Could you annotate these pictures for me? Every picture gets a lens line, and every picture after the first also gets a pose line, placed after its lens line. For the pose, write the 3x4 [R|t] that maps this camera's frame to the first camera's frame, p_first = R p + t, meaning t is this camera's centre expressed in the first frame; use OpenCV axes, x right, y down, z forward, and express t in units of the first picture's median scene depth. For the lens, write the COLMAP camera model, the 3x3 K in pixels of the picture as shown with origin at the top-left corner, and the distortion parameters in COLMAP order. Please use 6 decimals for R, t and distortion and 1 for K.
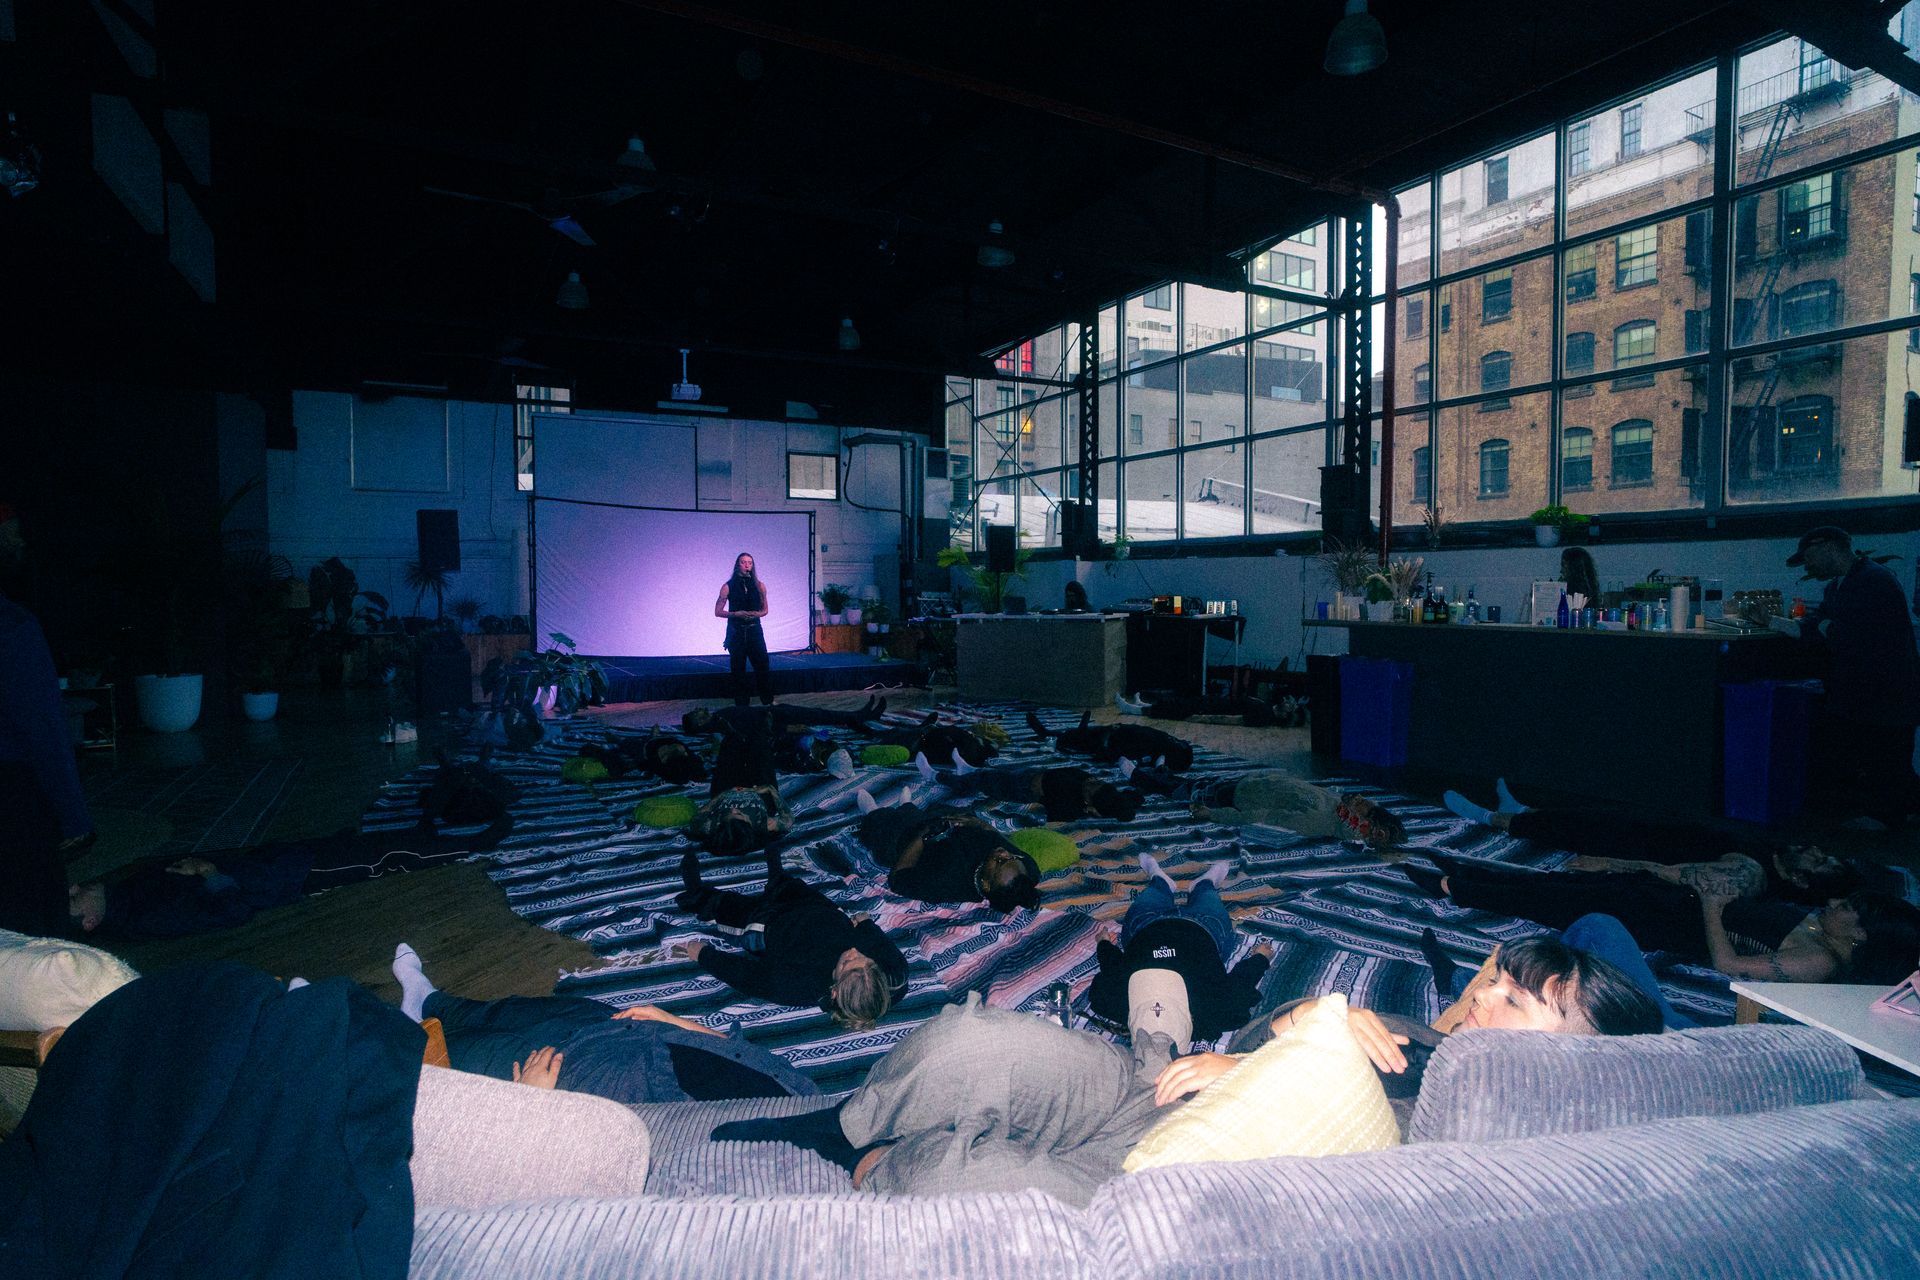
lens RADIAL K [[1000.6, 0, 960.0], [0, 1000.6, 640.0], [0, 0, 1]] dist [-0.061993, 0.033448]
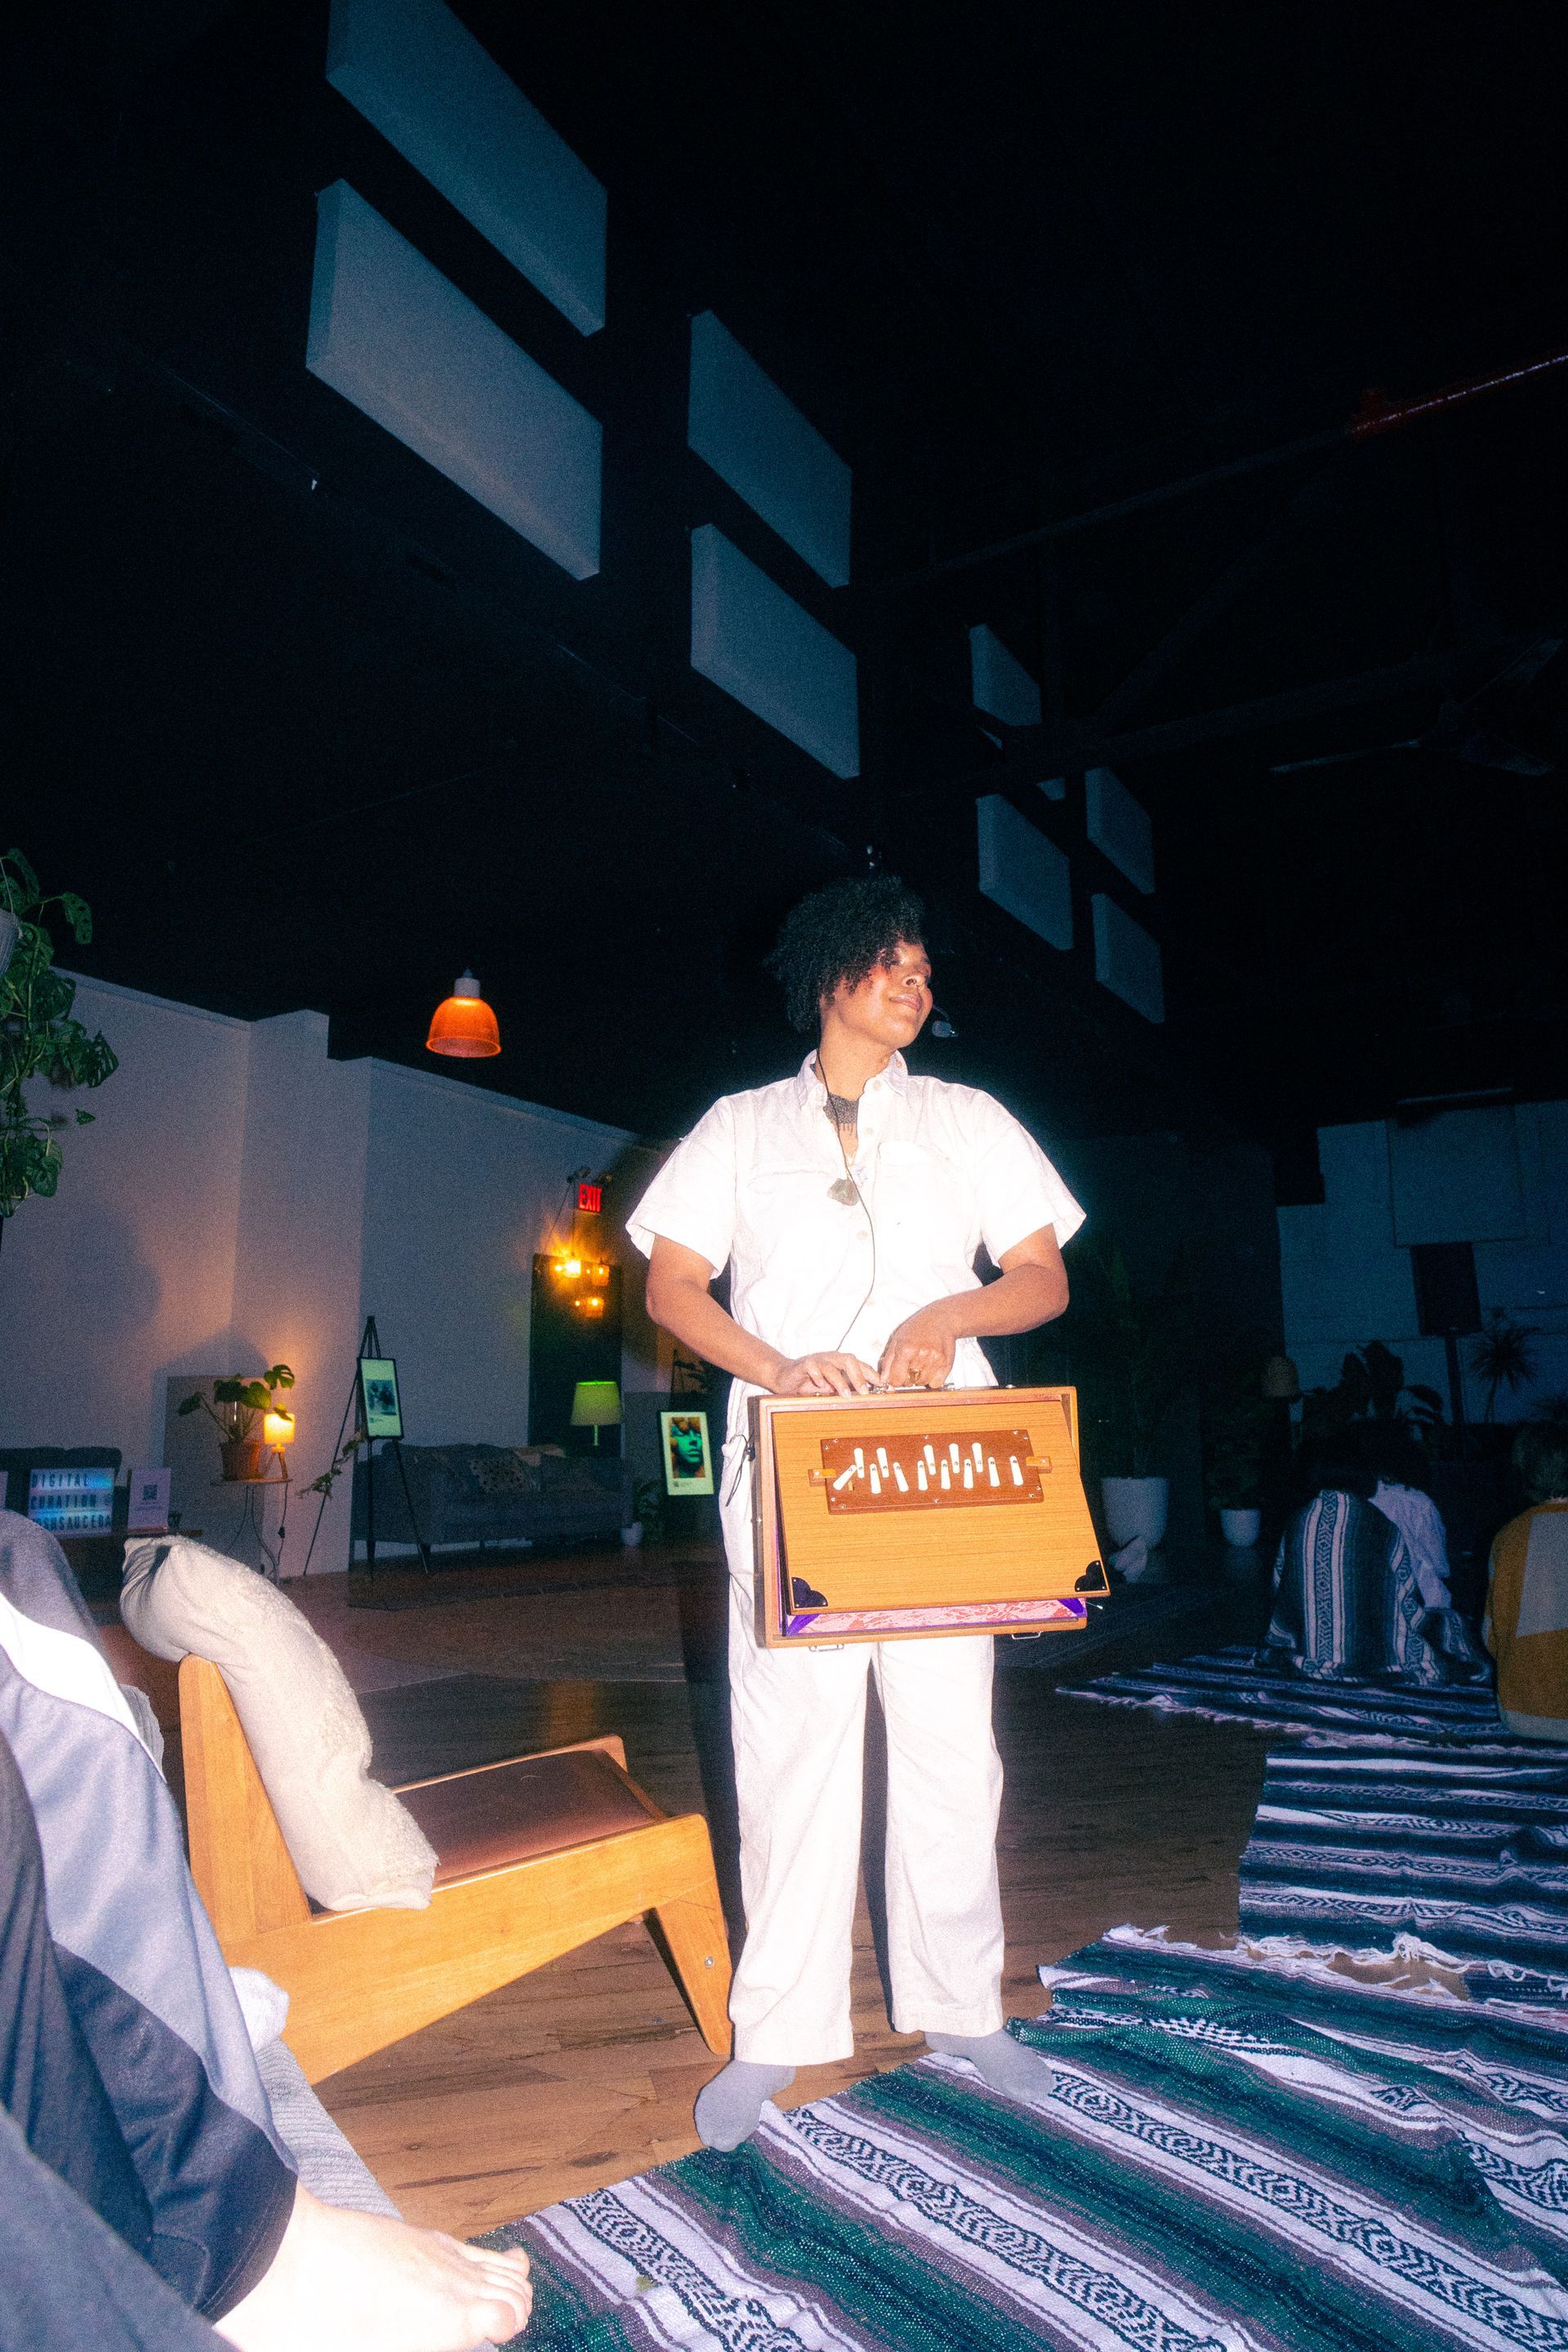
lens RADIAL K [[1399.1, 0, 784.0], [0, 1399.1, 1176.0], [0, 0, 1]] dist [-0.062520, 0.042031]
pose [[0.498144, -0.155360, -0.853063, 0.042163], [-0.043831, 0.978048, -0.203717, 0.024159], [0.865986, 0.138871, 0.480399, 0.096284]]
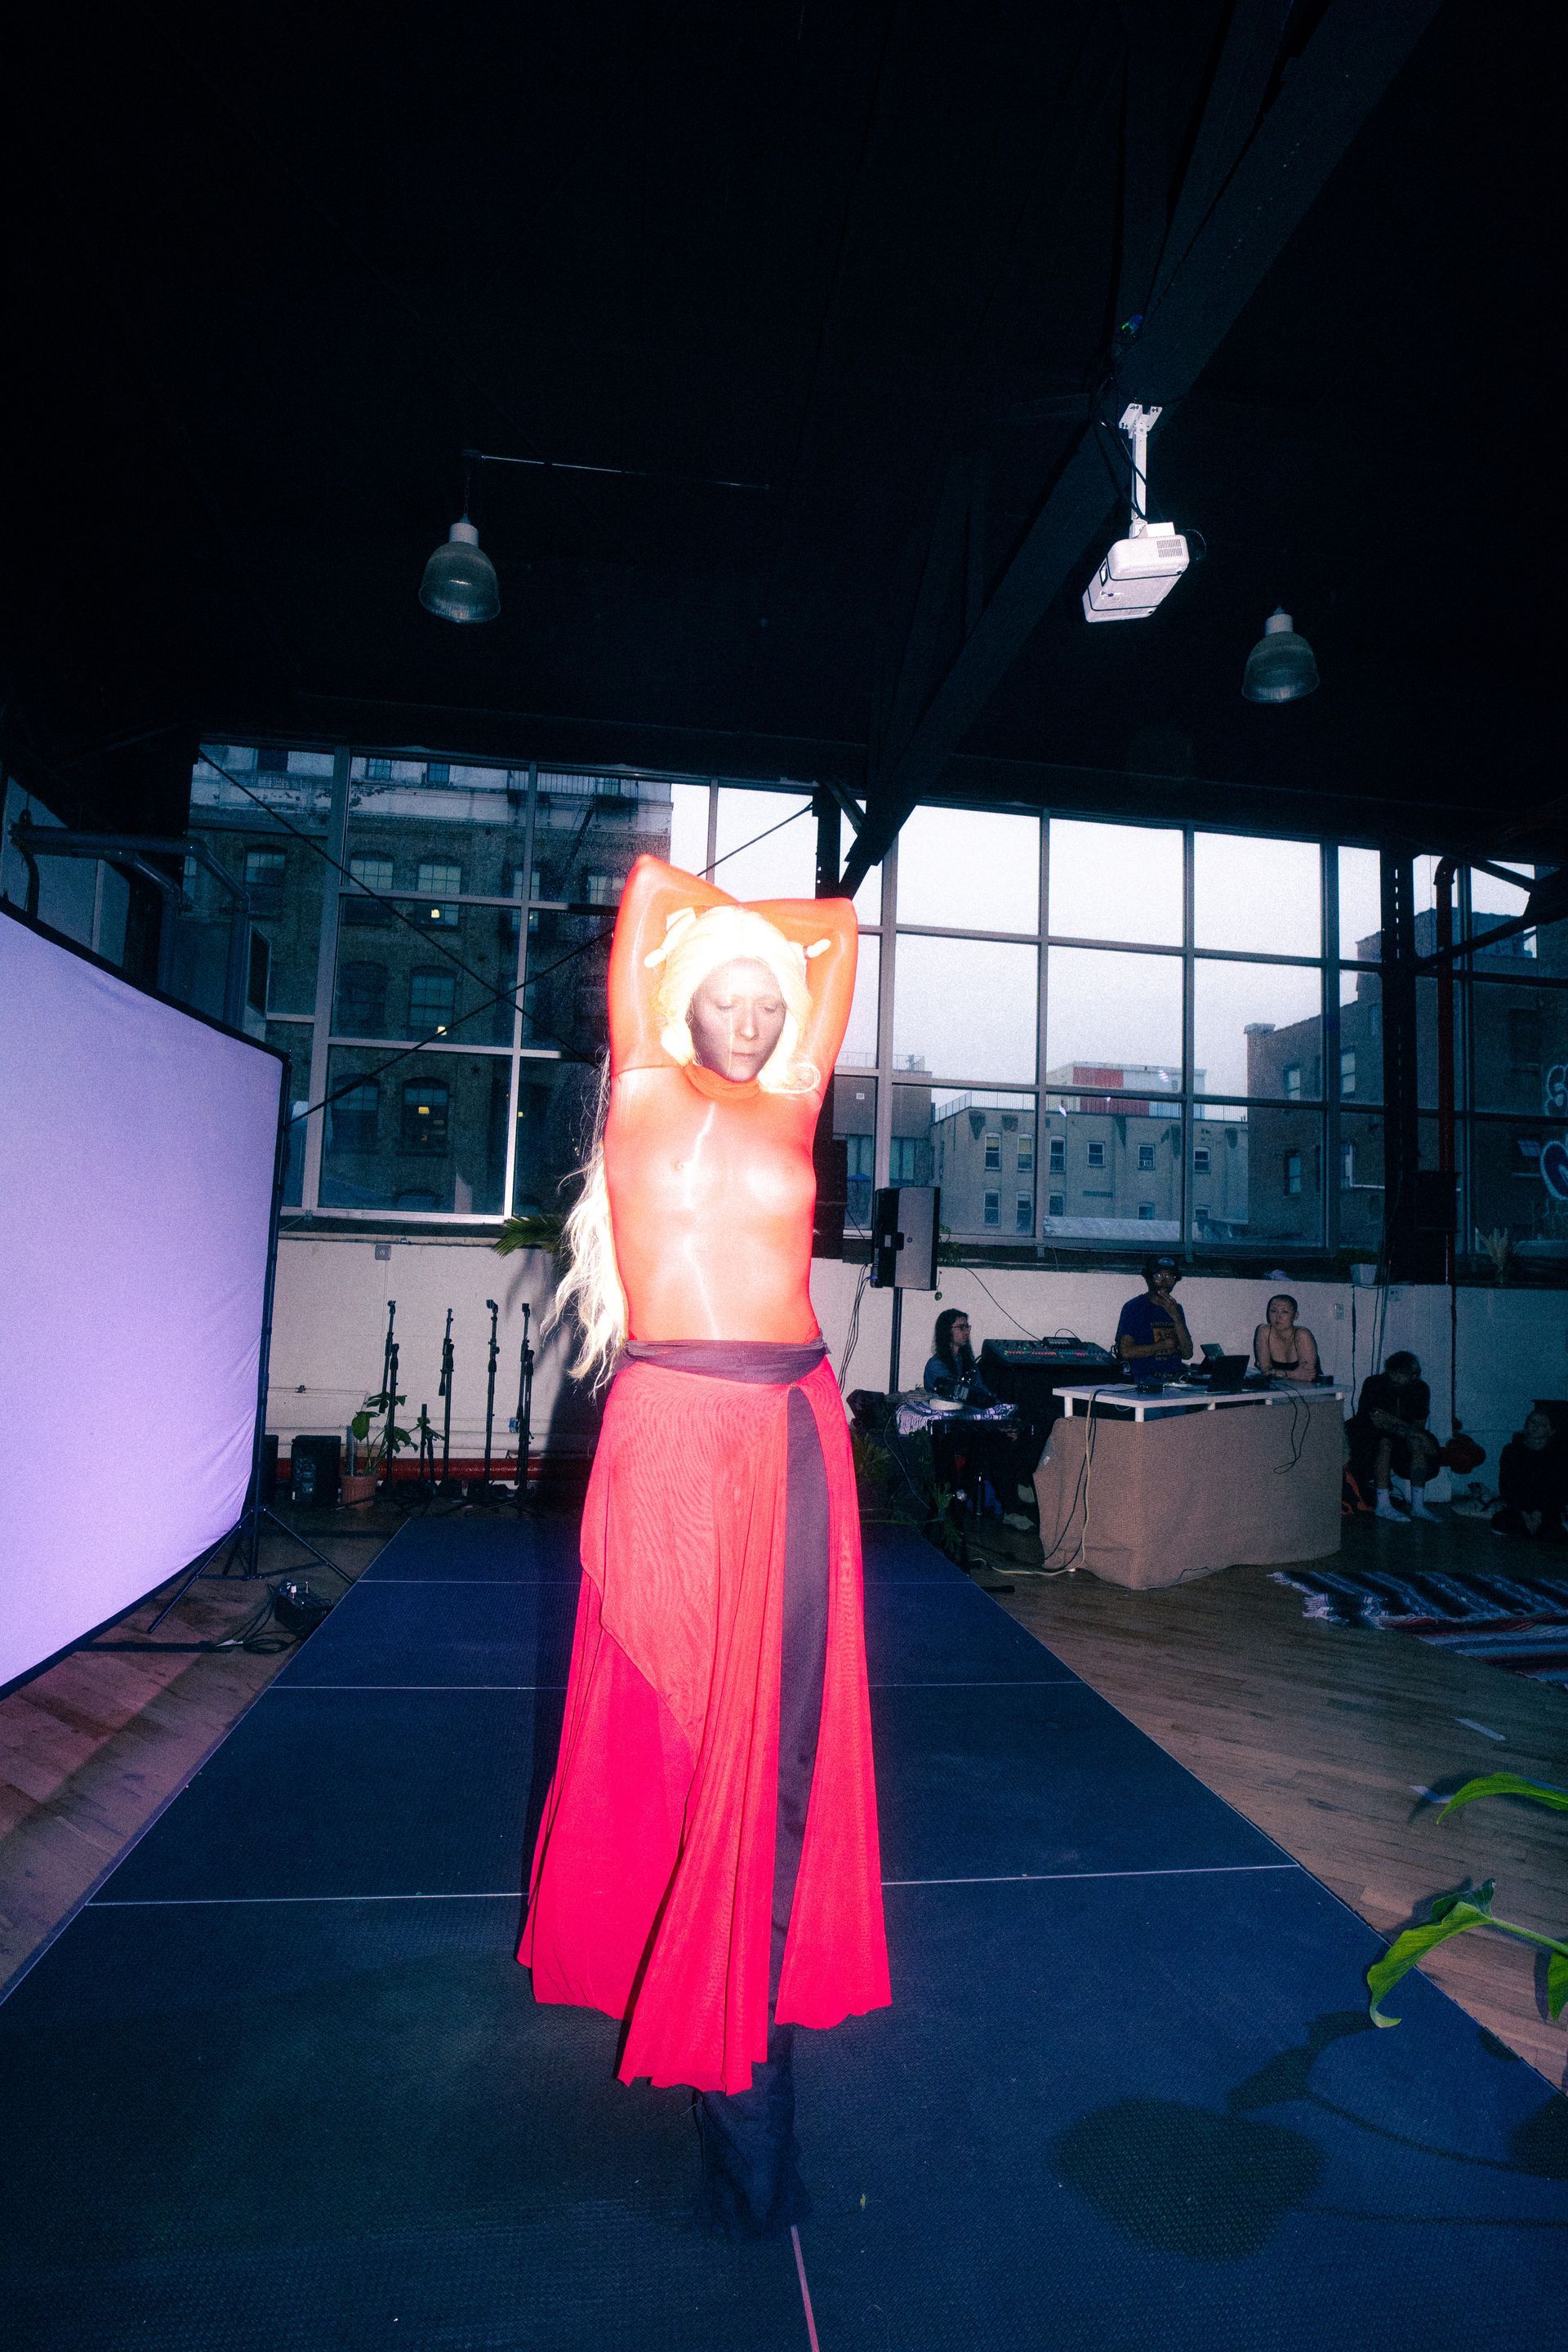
lens RADIAL K [[1225.8, 0, 781.3], [0, 1225.8, 1190.3], [0, 0, 1]] dist [-0.061993, 0.033448]
pose [[0.347848, 0.080113, 0.934122, -0.449480], [0.014293, 0.995774, -0.090723, -0.056848], [-0.937442, 0.044909, 0.345233, 0.774631]]
